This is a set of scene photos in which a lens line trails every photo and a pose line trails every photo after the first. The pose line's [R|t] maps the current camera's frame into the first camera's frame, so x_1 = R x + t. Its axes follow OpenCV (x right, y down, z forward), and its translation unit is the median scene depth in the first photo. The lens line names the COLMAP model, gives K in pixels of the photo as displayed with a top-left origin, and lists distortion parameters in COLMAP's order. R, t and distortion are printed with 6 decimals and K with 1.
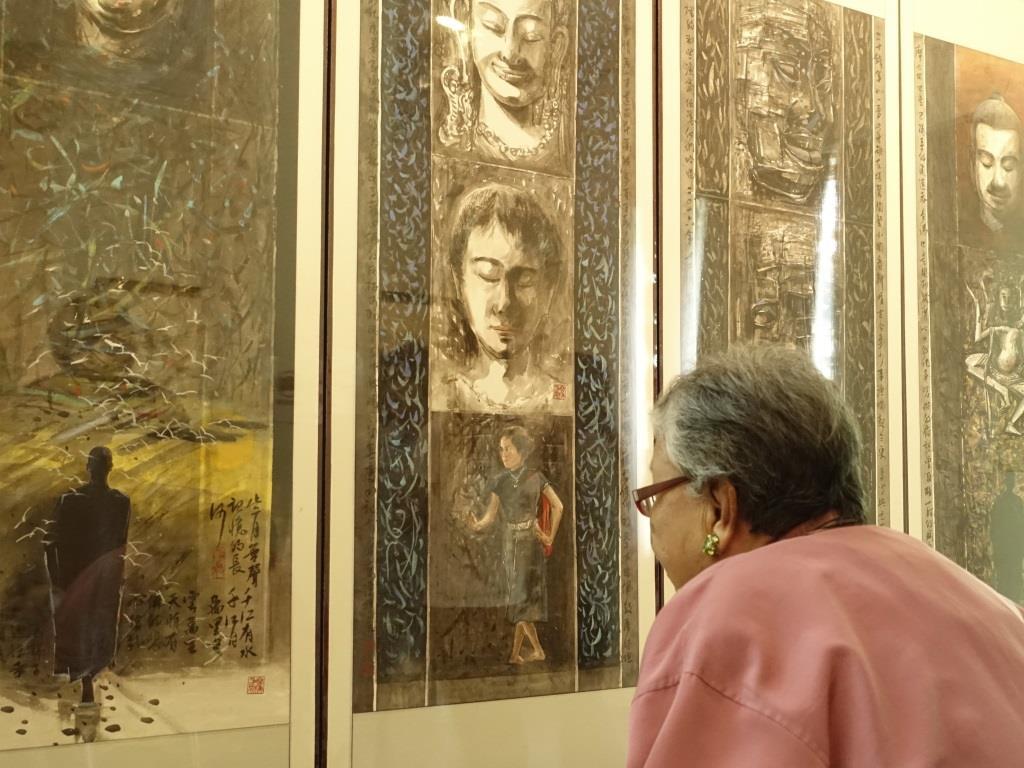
lens RADIAL K [[1042.4, 0, 511.9], [0, 1042.4, 385.5], [0, 0, 1]] dist [0.001936, 0.000000]
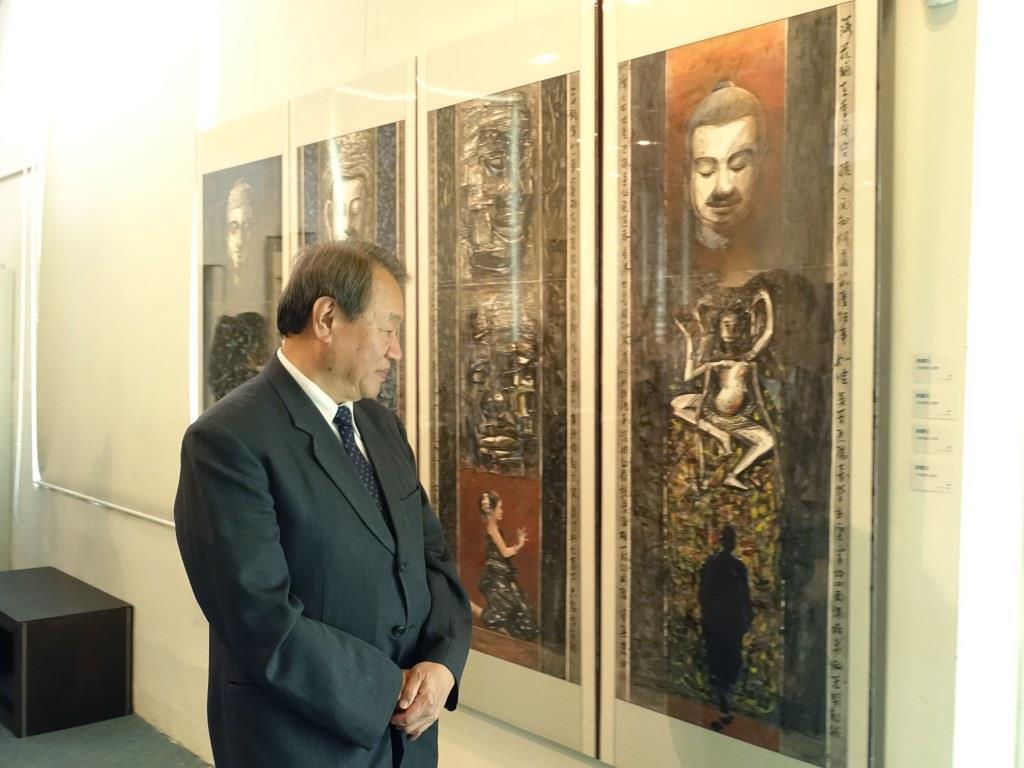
lens RADIAL K [[986.9, 0, 511.8], [0, 986.9, 381.4], [0, 0, 1]] dist [-0.018090, 0.000000]
pose [[0.274588, 0.008357, -0.961526, 1.264440], [0.074681, 0.996756, 0.029990, -0.081293], [0.958657, -0.080043, 0.273073, 0.645404]]
